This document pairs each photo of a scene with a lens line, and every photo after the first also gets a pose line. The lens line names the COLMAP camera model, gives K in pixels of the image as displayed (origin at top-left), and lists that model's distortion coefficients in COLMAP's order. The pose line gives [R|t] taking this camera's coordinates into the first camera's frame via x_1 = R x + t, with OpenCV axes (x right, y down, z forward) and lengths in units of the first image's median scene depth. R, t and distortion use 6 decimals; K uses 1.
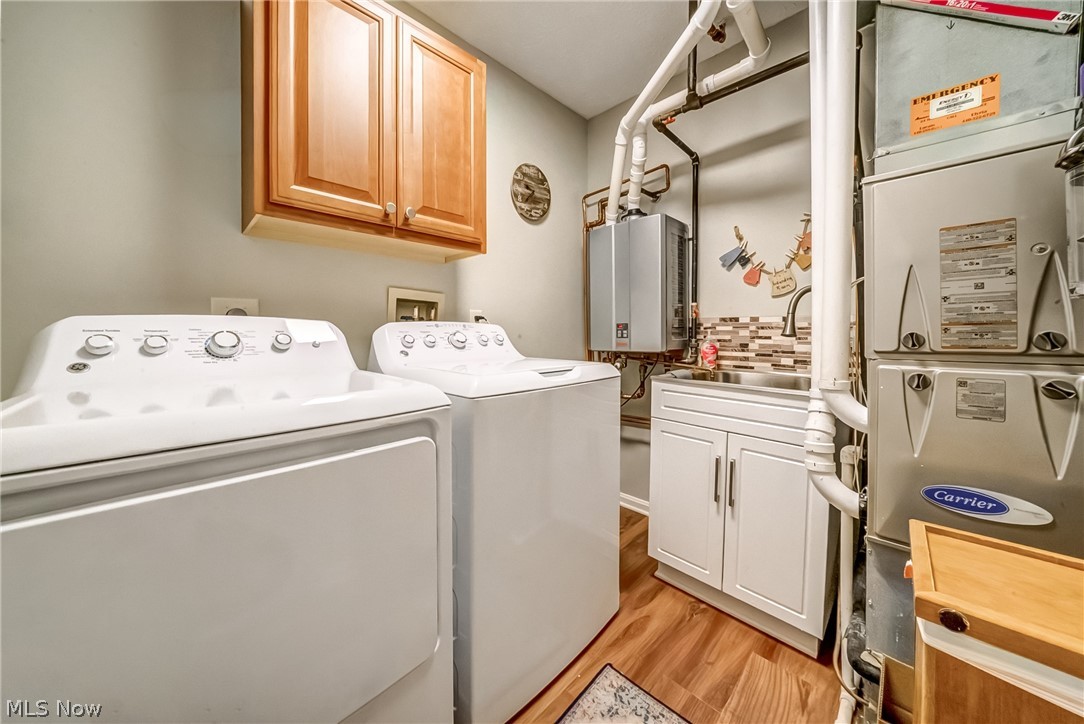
lens RADIAL K [[390.9, 0, 532.2], [0, 390.9, 328.2], [0, 0, 1]] dist [-0.001956, 0.000246]
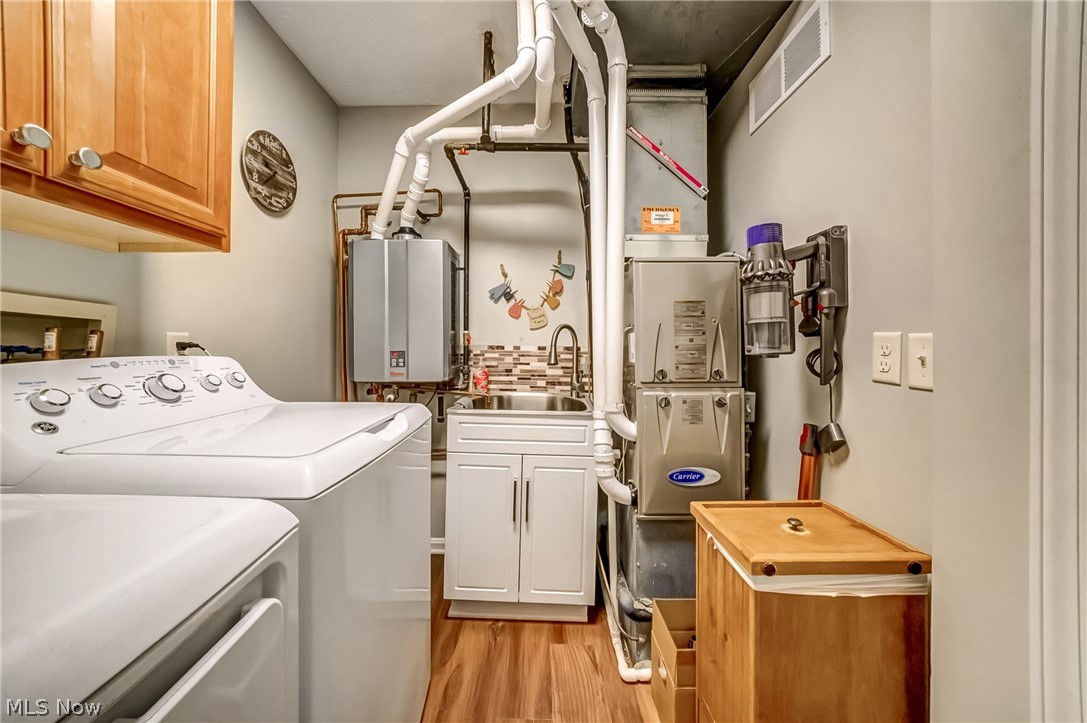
lens RADIAL K [[382.2, 0, 524.1], [0, 382.2, 331.6], [0, 0, 1]] dist [-0.001827, 0.000040]
pose [[0.697183, 0.019512, 0.716628, -0.232130], [-0.013644, 0.999810, -0.013948, -0.056143], [-0.716764, -0.000053, 0.697316, 0.197666]]
